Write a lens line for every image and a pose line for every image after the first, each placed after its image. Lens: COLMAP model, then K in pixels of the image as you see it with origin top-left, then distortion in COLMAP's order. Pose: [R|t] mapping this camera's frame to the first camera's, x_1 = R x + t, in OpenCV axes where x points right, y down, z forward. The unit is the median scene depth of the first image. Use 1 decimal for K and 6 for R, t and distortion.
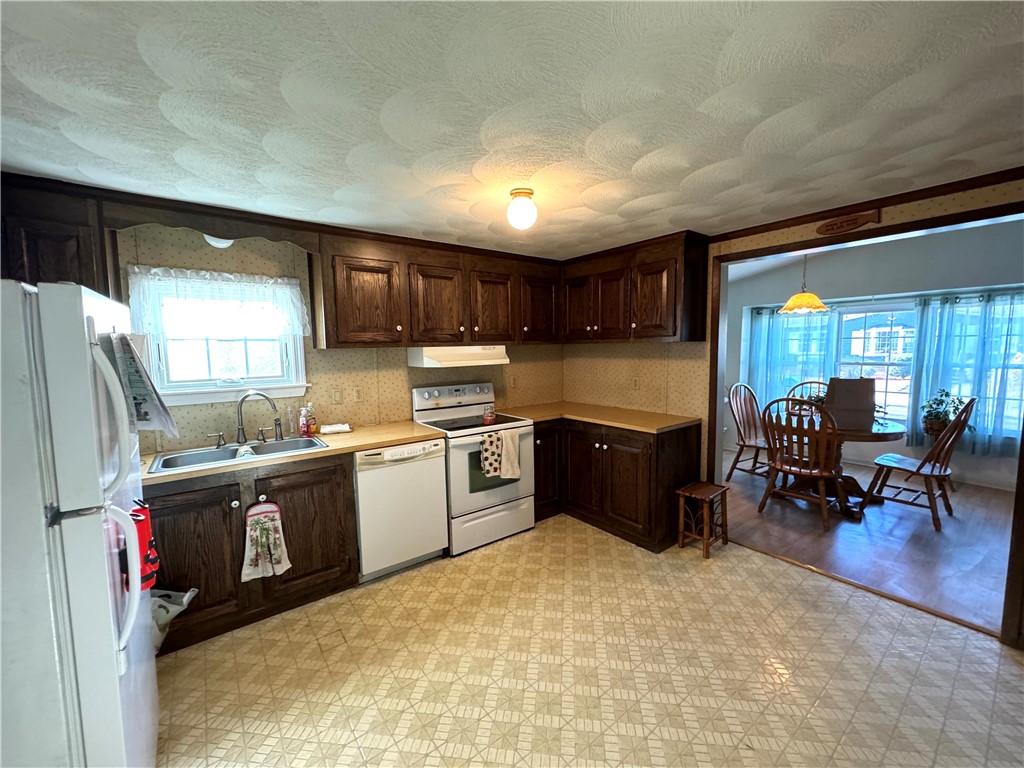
lens RADIAL K [[408.1, 0, 512.0], [0, 408.1, 384.0], [0, 0, 1]] dist [-0.002812, -0.000376]
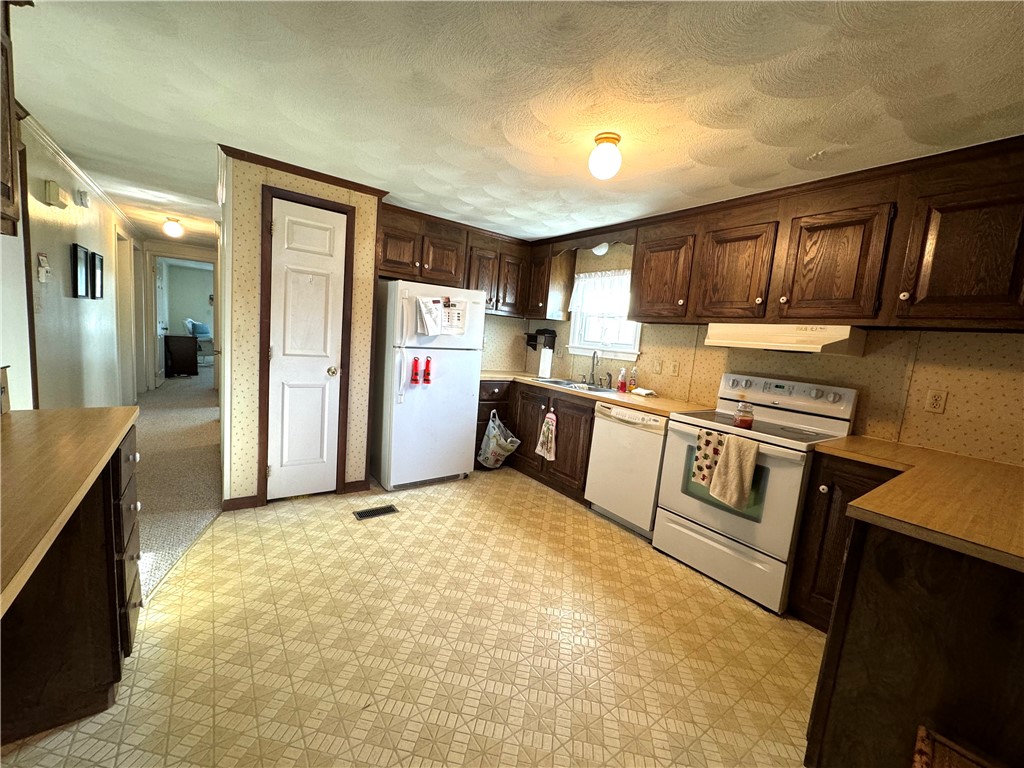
lens RADIAL K [[405.7, 0, 512.0], [0, 405.7, 384.0], [0, 0, 1]] dist [-0.001656, 0.000161]
pose [[-0.025691, 0.131303, -0.991009, 0.755893], [-0.173697, 0.975671, 0.133773, -0.004143], [0.984464, 0.175572, -0.002260, 0.649065]]
